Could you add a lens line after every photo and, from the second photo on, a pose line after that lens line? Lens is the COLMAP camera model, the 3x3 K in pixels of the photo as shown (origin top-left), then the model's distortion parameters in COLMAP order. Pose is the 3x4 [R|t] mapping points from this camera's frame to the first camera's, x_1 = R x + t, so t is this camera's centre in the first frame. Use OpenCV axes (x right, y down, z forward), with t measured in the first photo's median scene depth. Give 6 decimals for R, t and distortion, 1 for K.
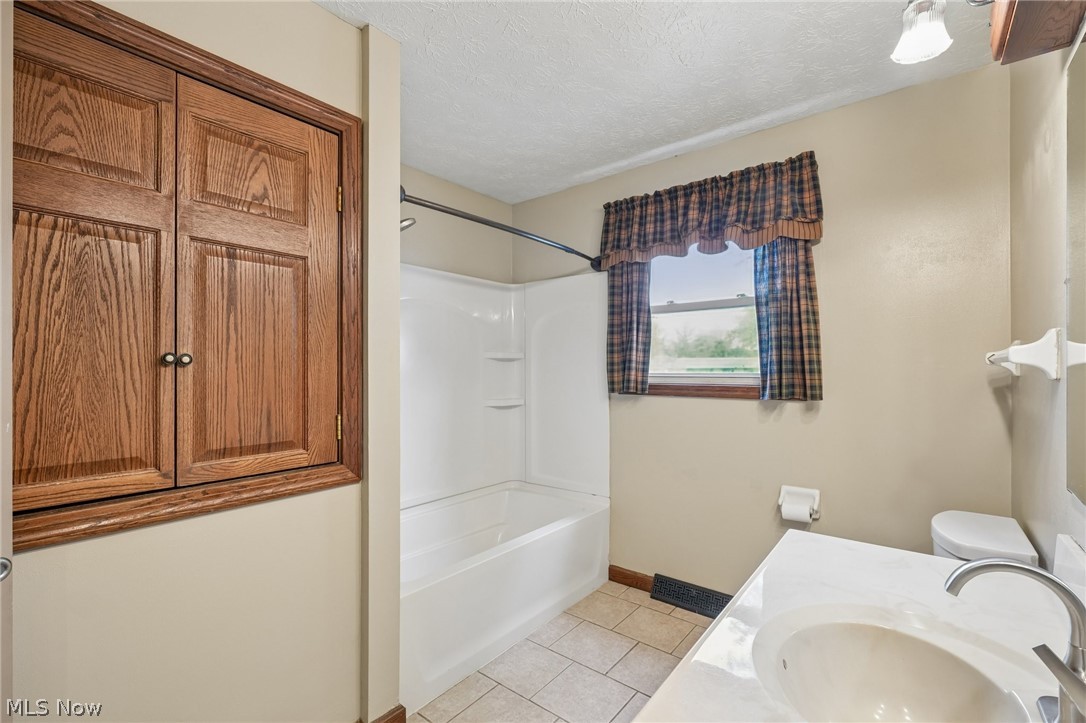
lens RADIAL K [[475.9, 0, 542.6], [0, 475.9, 369.2], [0, 0, 1]] dist [0.004205, 0.000560]
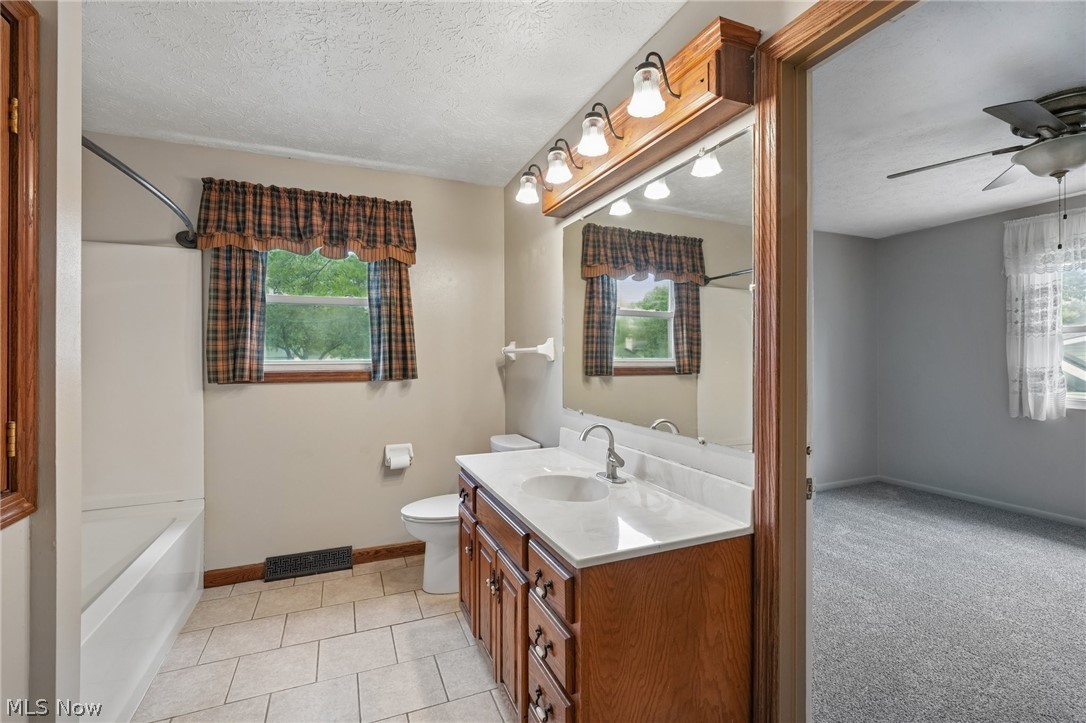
lens RADIAL K [[475.9, 0, 547.7], [0, 475.9, 357.1], [0, 0, 1]] dist [0.004205, 0.000560]
pose [[0.478672, -0.001864, 0.877992, -0.394474], [0.004373, 0.999990, -0.000261, 0.002173], [-0.877983, 0.003965, 0.478676, -0.019620]]
